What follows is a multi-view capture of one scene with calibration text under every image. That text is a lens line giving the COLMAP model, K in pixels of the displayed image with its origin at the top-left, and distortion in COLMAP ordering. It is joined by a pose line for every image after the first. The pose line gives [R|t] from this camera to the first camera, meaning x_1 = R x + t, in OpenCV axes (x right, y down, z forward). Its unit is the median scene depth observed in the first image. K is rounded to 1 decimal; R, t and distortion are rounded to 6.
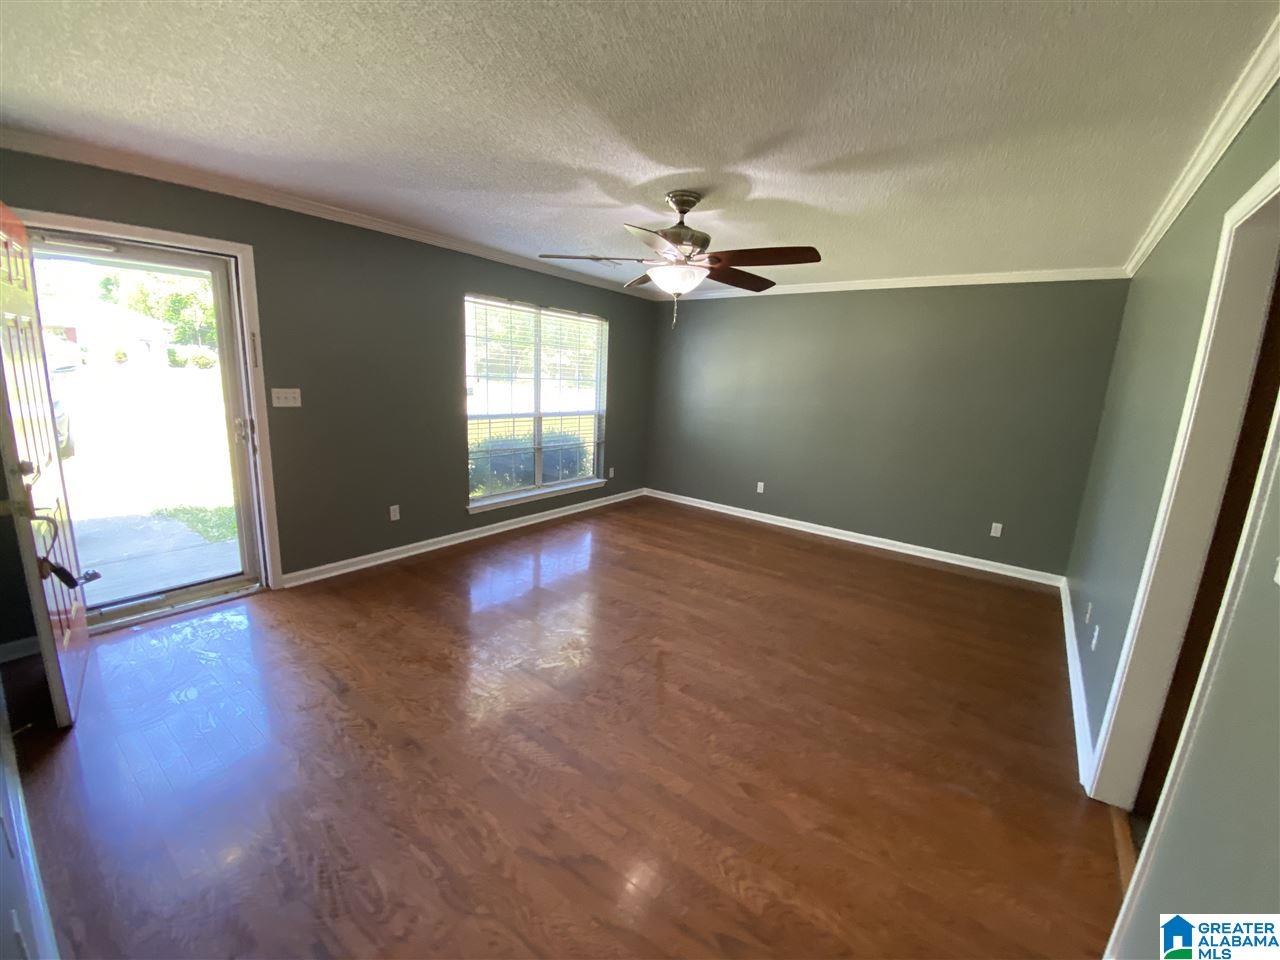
lens RADIAL K [[519.8, 0, 637.7], [0, 519.8, 480.4], [0, 0, 1]] dist [0.040135, -0.033012]
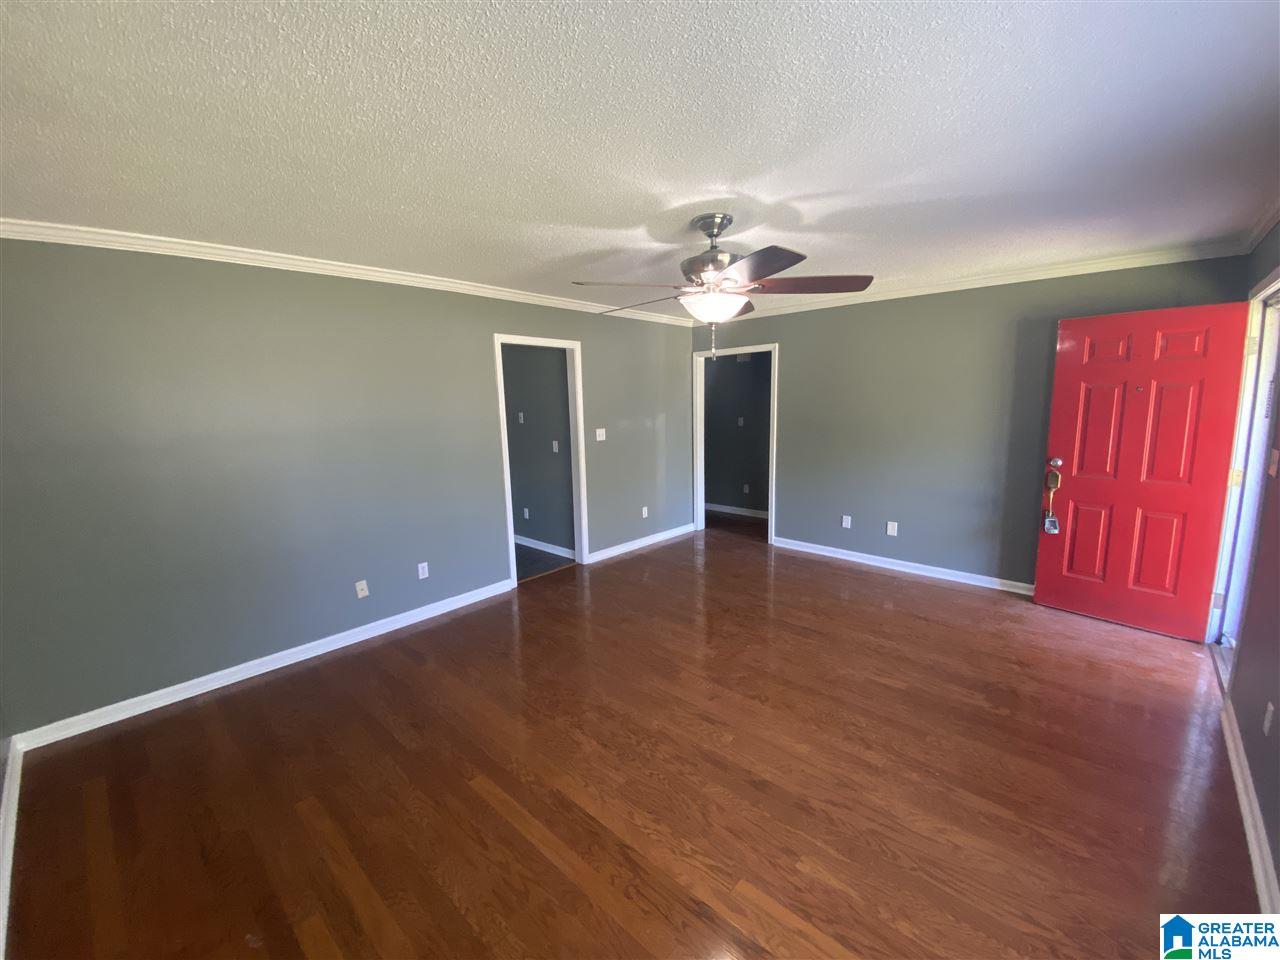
lens RADIAL K [[519.8, 0, 637.7], [0, 519.8, 480.4], [0, 0, 1]] dist [0.040135, -0.033012]
pose [[-0.994329, -0.042175, 0.097631, 0.102471], [-0.004723, 0.934614, 0.355632, -0.417569], [-0.106246, 0.353154, -0.929513, 1.944832]]
